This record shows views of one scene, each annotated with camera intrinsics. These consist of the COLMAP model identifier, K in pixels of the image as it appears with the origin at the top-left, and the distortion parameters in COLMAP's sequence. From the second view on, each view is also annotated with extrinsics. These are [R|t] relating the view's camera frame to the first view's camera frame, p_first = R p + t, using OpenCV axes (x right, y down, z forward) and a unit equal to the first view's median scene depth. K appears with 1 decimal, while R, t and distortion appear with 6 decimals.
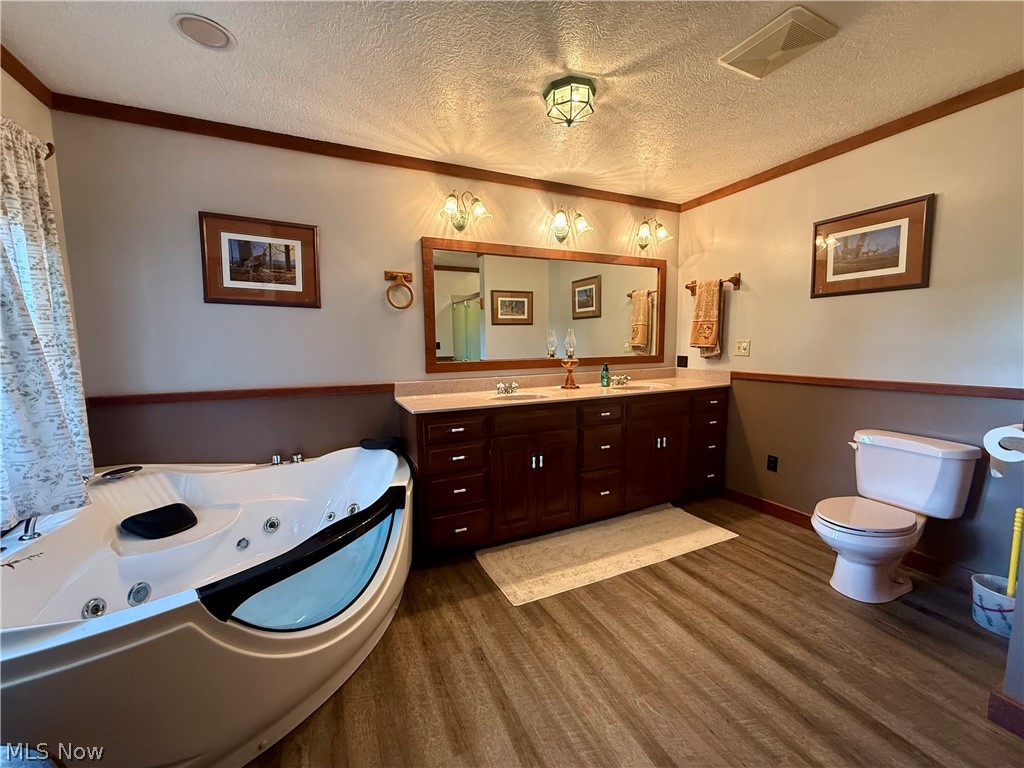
lens RADIAL K [[407.8, 0, 509.5], [0, 407.8, 382.9], [0, 0, 1]] dist [0.000177, 0.000363]
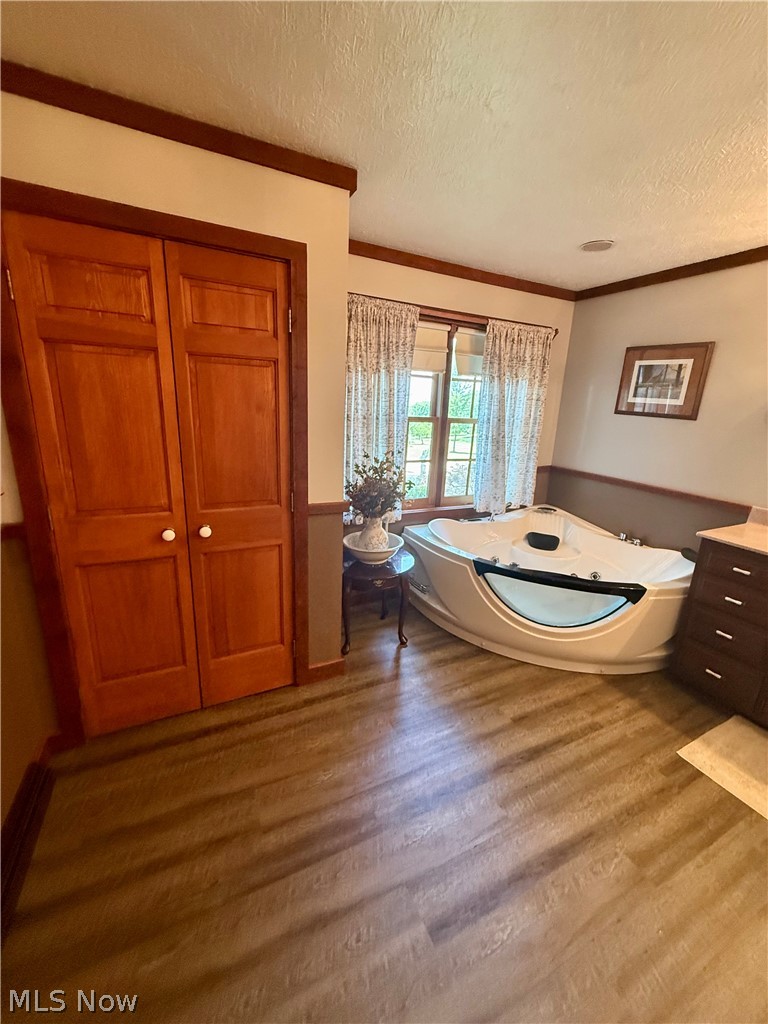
lens RADIAL K [[407.8, 0, 388.4], [0, 407.8, 509.0], [0, 0, 1]] dist [0.000177, 0.000363]
pose [[0.035350, 0.269096, -0.962465, 0.757767], [-0.146101, 0.954111, 0.261394, -0.152183], [0.988638, 0.131377, 0.073043, 0.182600]]
